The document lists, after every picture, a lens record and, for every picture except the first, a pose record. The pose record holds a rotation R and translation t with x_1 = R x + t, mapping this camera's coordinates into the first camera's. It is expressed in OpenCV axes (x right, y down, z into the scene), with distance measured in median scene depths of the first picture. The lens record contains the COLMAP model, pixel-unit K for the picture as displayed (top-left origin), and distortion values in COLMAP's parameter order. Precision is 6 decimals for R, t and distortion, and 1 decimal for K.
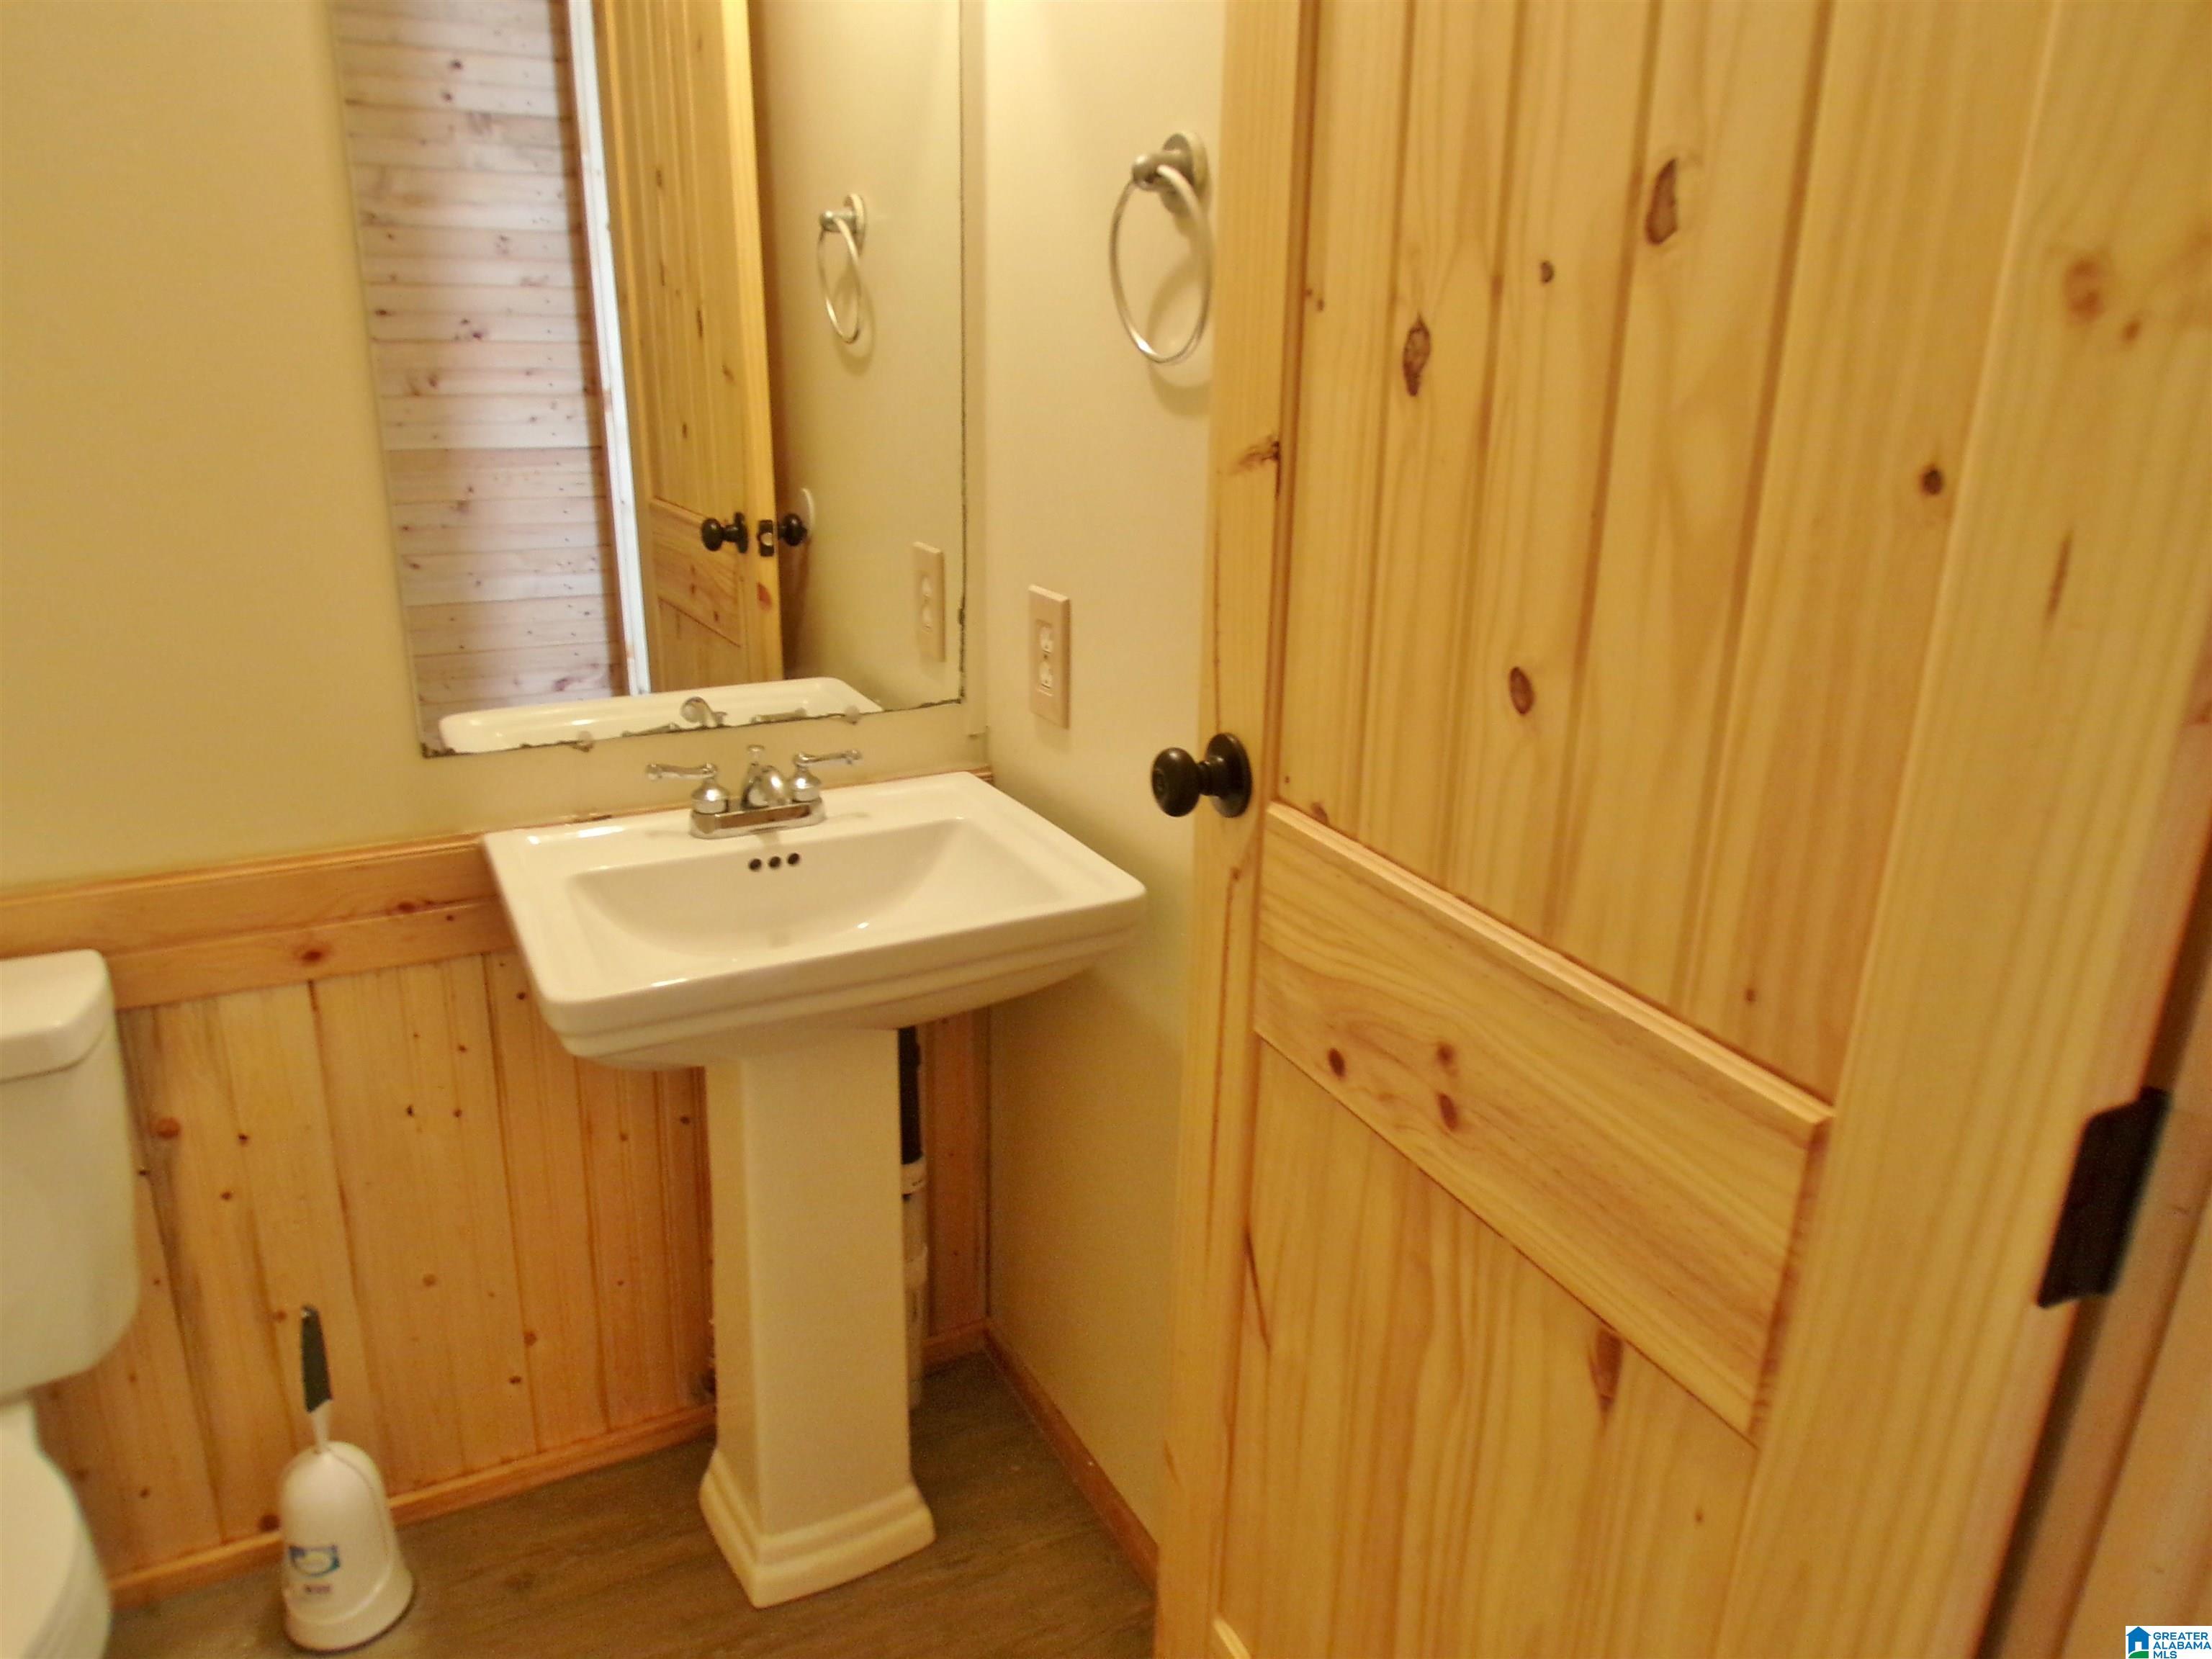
lens RADIAL K [[1492.0, 0, 1096.7], [0, 1492.0, 833.0], [0, 0, 1]] dist [-0.046521, 0.020949]
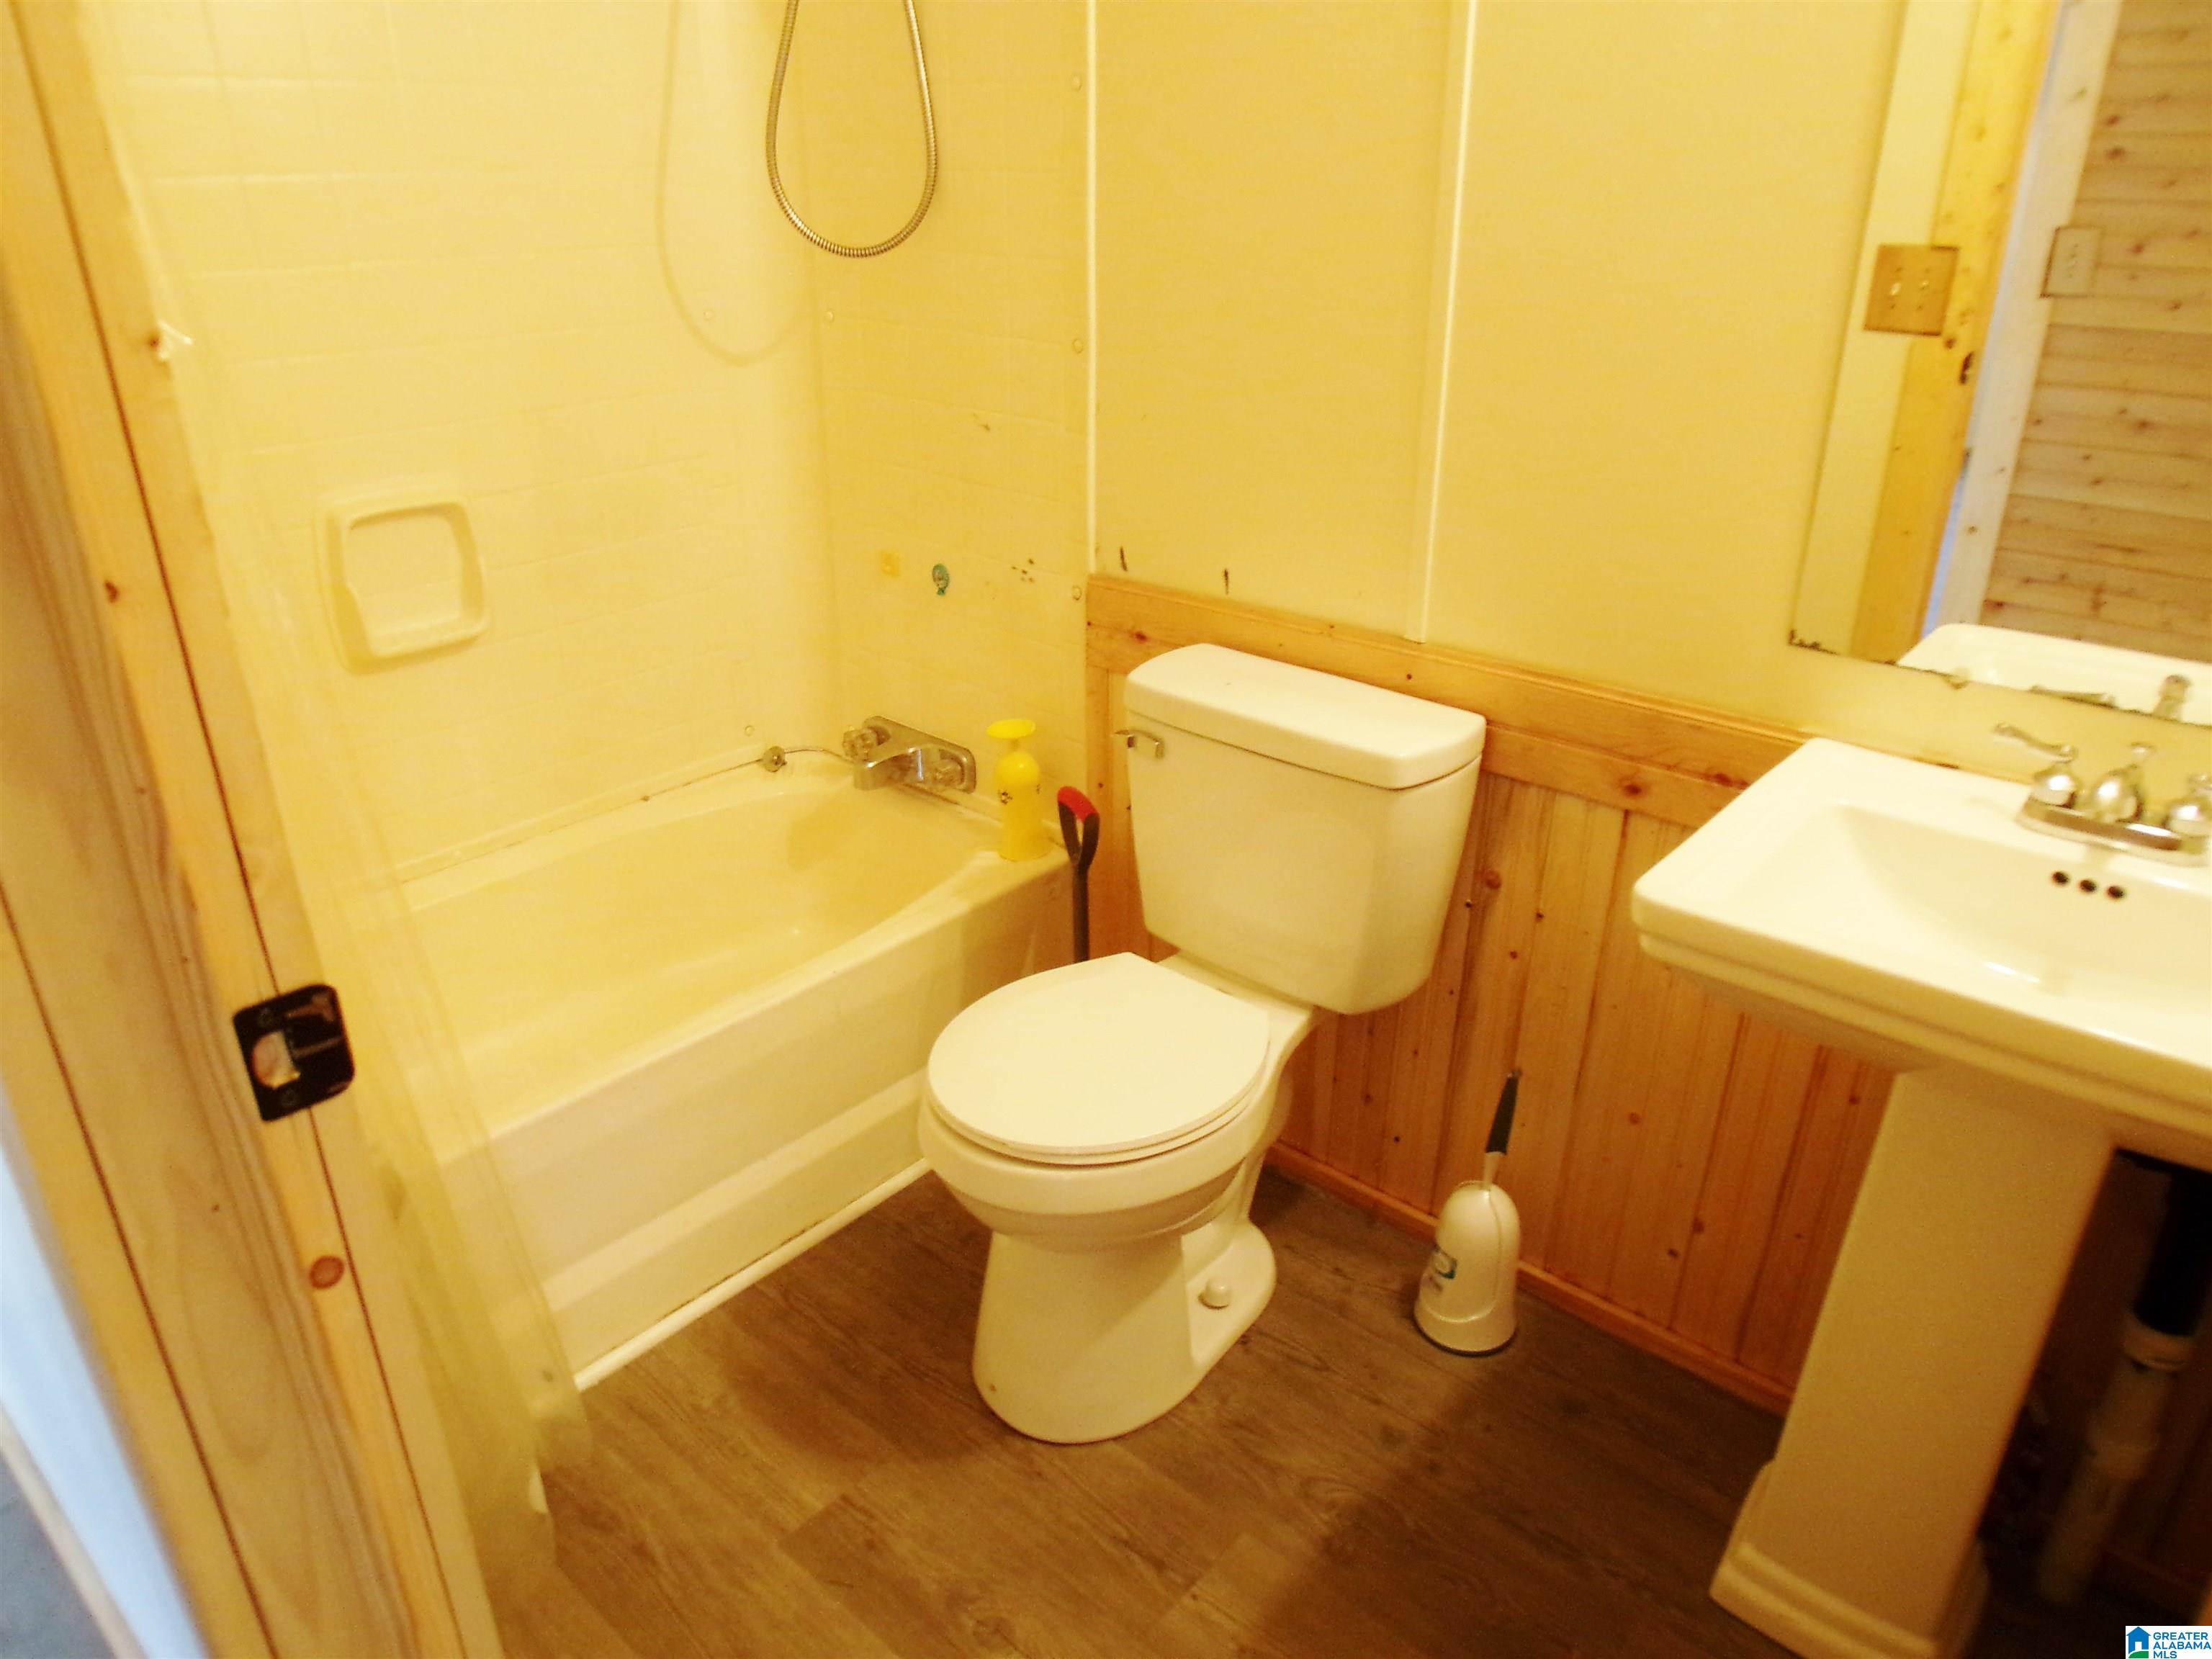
lens RADIAL K [[1492.0, 0, 1096.7], [0, 1492.0, 833.0], [0, 0, 1]] dist [-0.046521, 0.020949]
pose [[0.351348, 0.368866, -0.860518, 0.272267], [-0.288286, 0.917084, 0.275407, -0.071951], [0.890756, 0.151312, 0.428555, 0.180798]]
